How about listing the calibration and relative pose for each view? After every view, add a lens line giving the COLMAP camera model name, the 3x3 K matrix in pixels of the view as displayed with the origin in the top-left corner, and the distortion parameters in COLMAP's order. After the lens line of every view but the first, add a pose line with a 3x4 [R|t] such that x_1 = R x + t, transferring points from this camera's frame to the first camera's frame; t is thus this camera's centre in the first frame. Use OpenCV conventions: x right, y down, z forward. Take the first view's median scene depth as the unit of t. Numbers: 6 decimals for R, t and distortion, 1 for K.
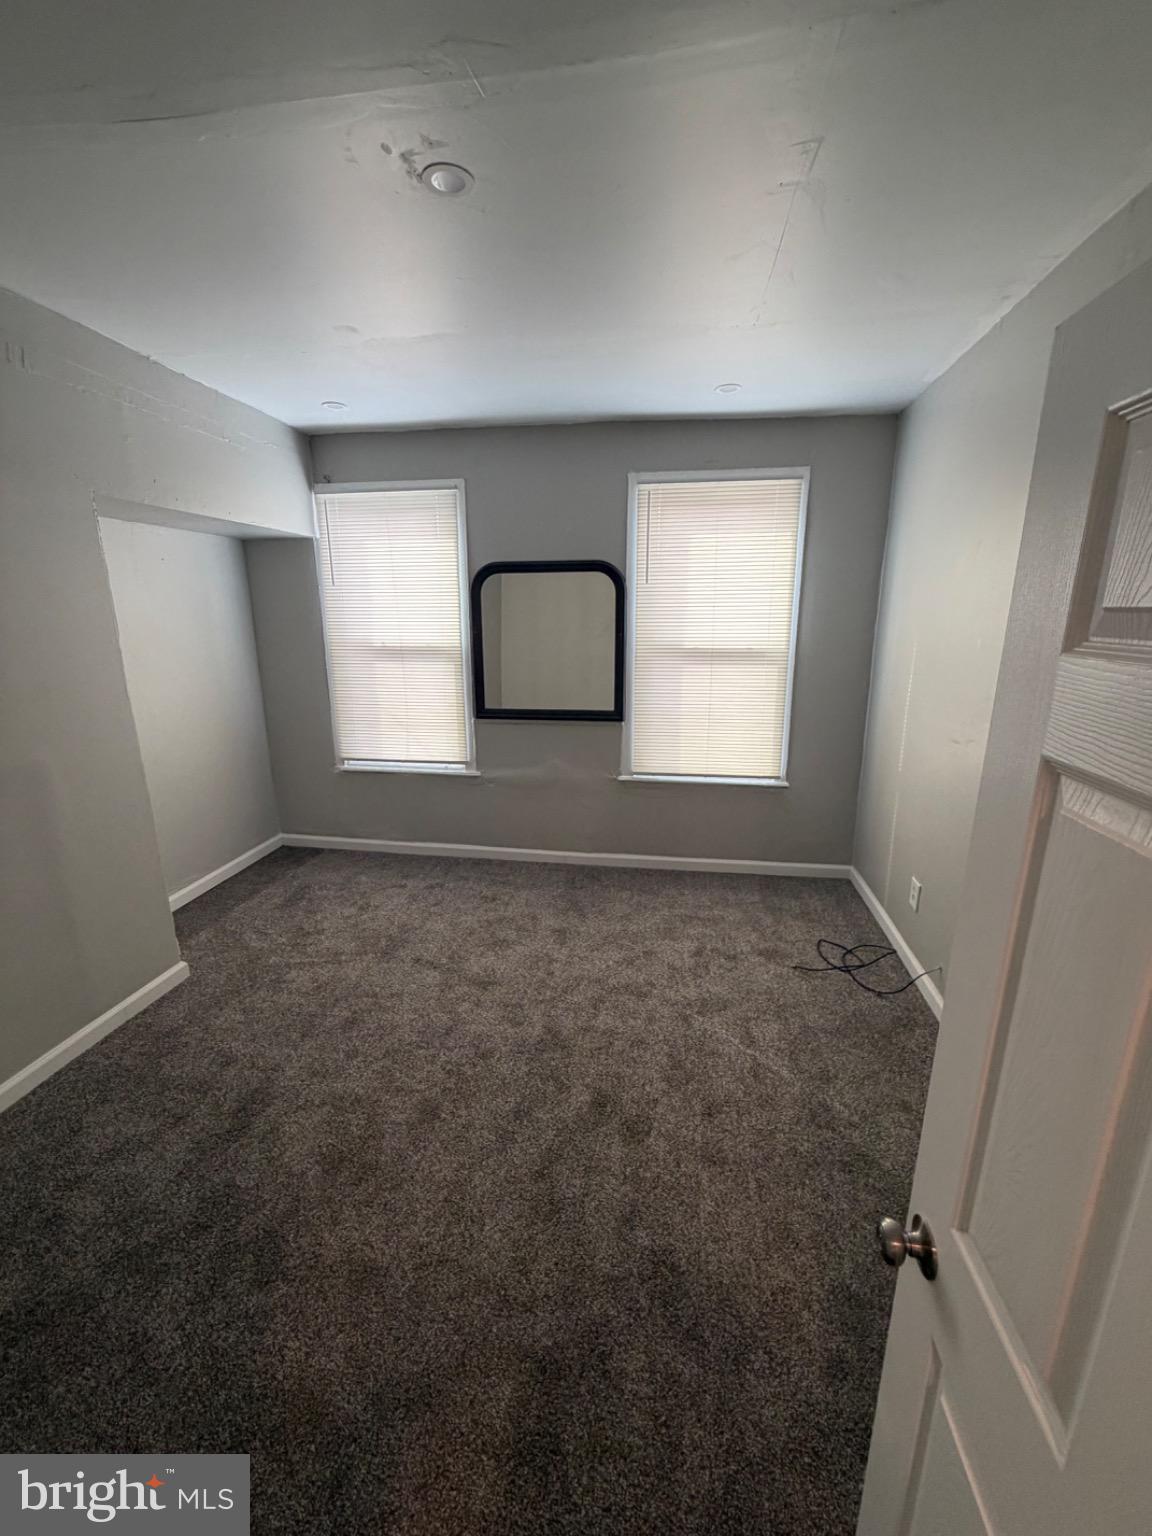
lens RADIAL K [[614.3, 0, 572.3], [0, 614.3, 765.4], [0, 0, 1]] dist [0.001611, -0.000819]
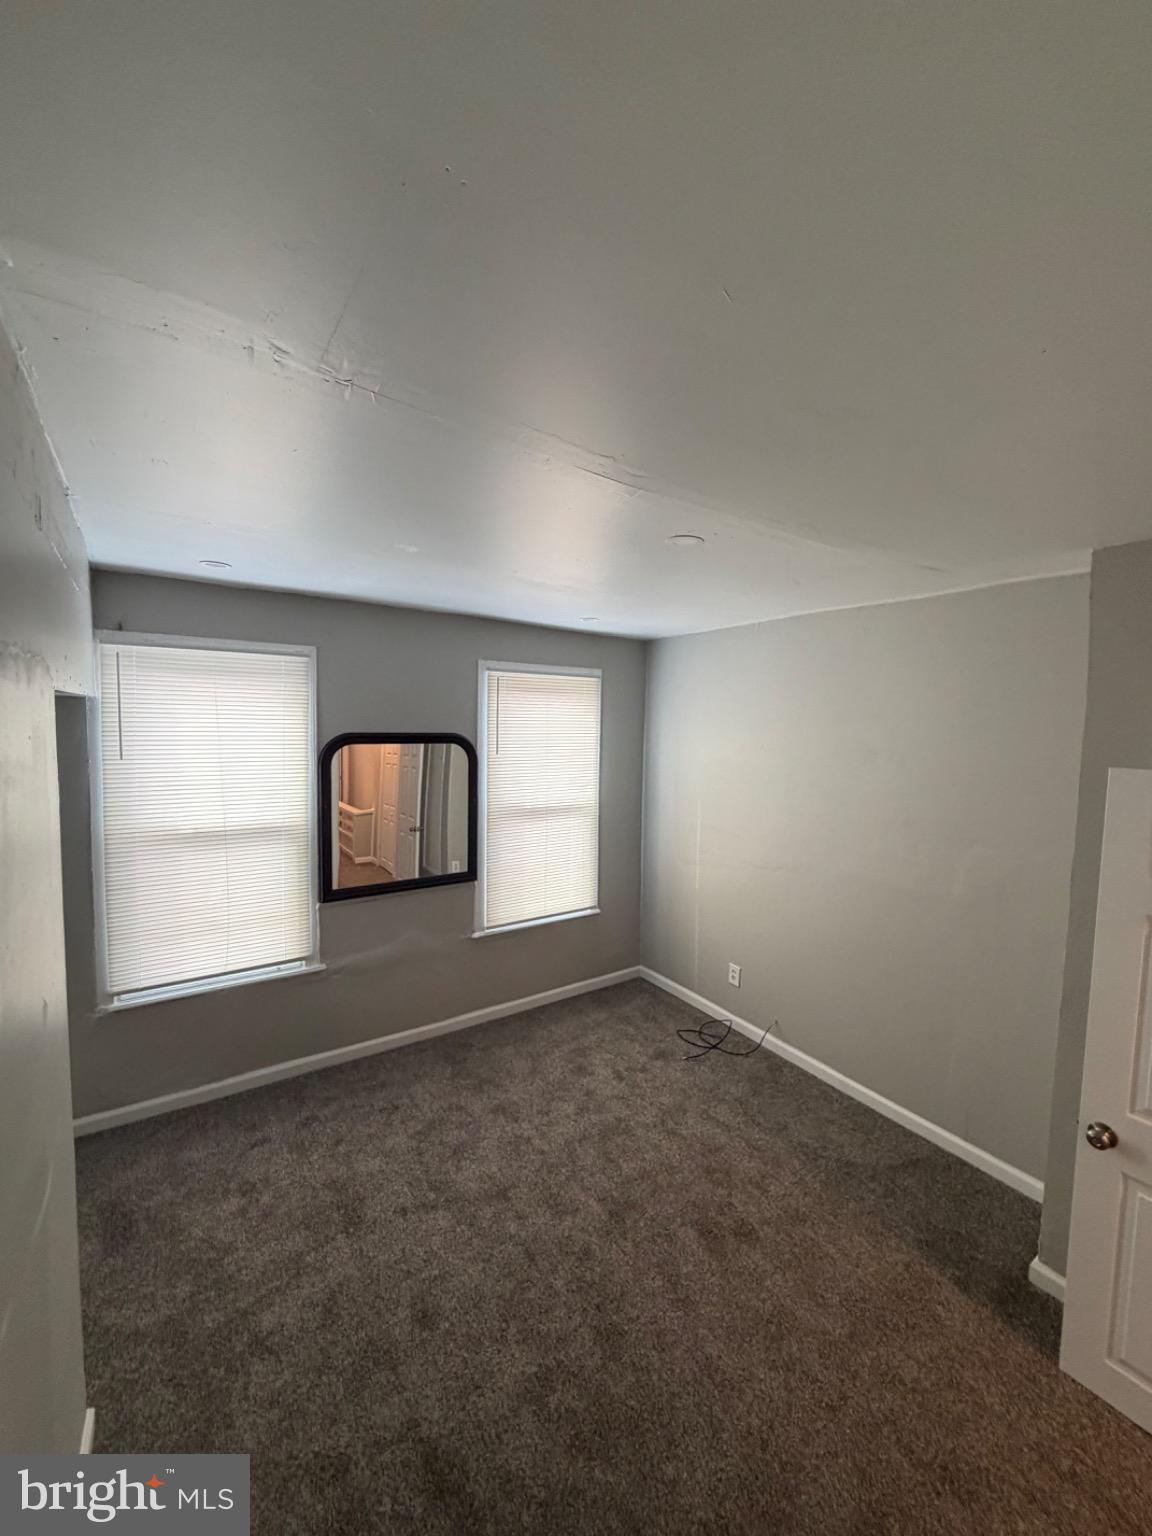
lens RADIAL K [[614.3, 0, 580.3], [0, 614.3, 766.7], [0, 0, 1]] dist [0.001611, -0.000819]
pose [[0.729153, -0.033657, 0.683522, -0.529006], [0.146676, 0.983266, -0.108051, -0.131223], [-0.668447, 0.179042, 0.721888, 0.097515]]
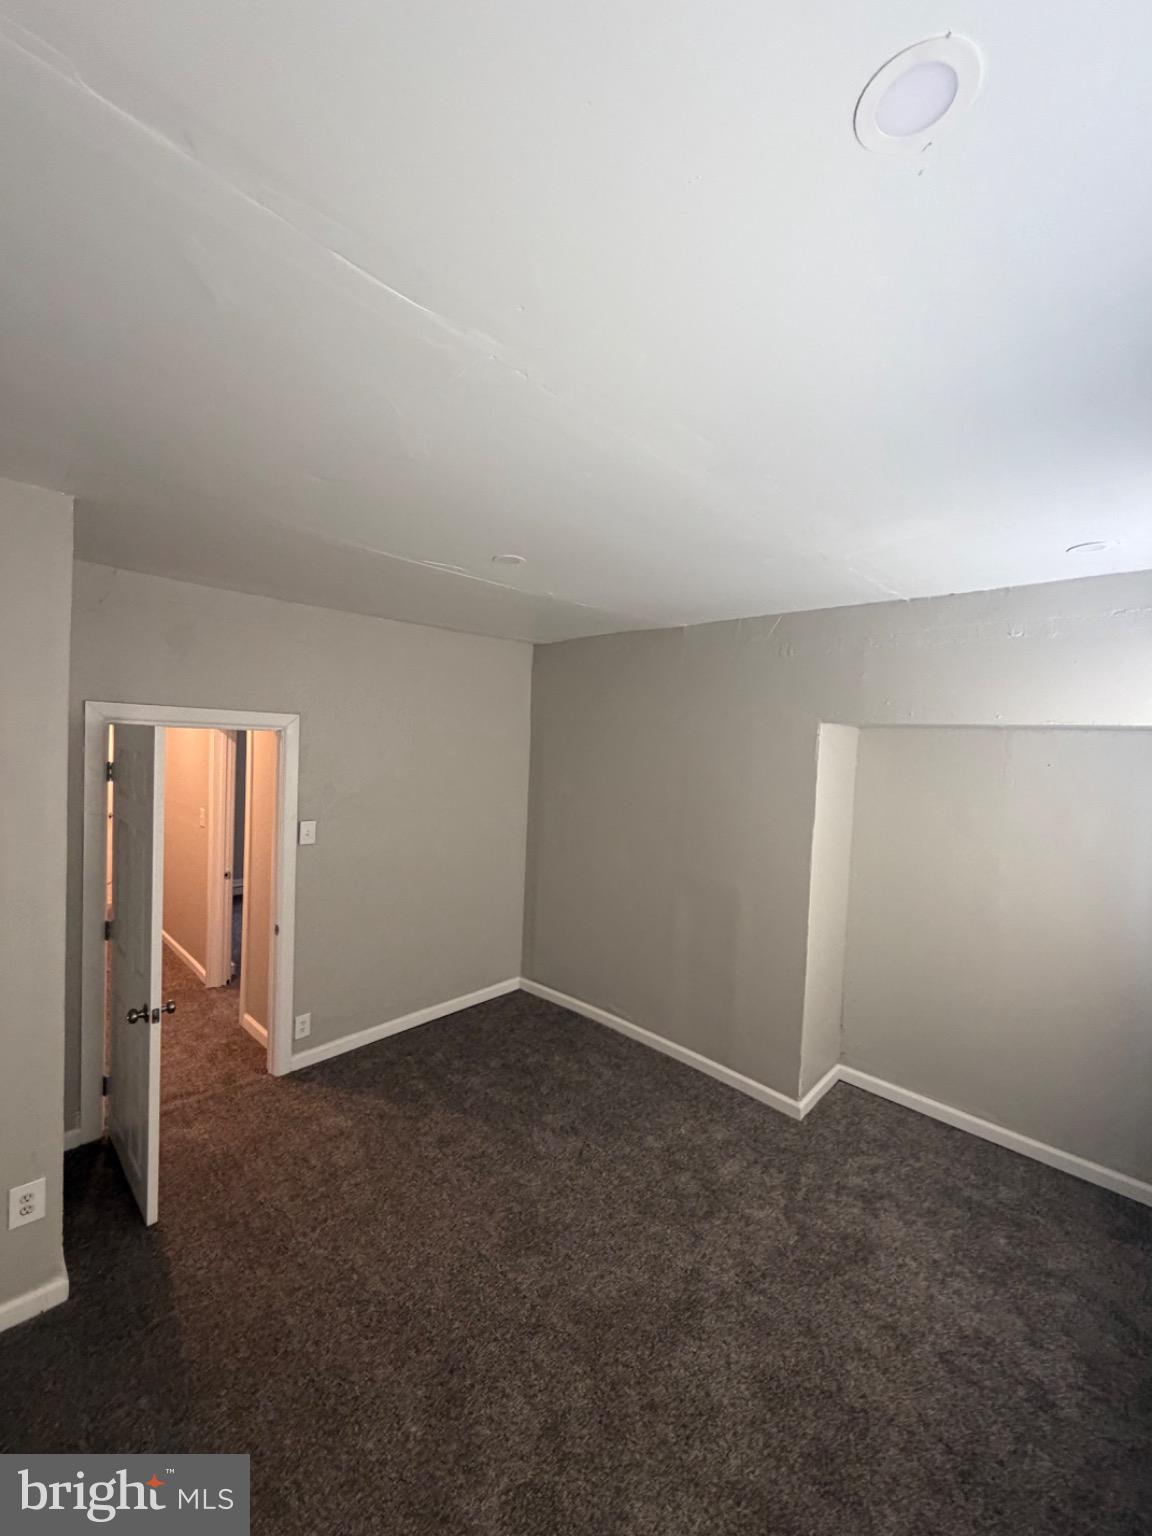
lens RADIAL K [[614.3, 0, 578.1], [0, 614.3, 768.5], [0, 0, 1]] dist [0.001611, -0.000819]
pose [[-0.582794, 0.007979, -0.812580, 0.413940], [-0.233068, 0.956300, 0.176550, -0.302563], [0.778479, 0.292279, -0.555467, 0.889741]]
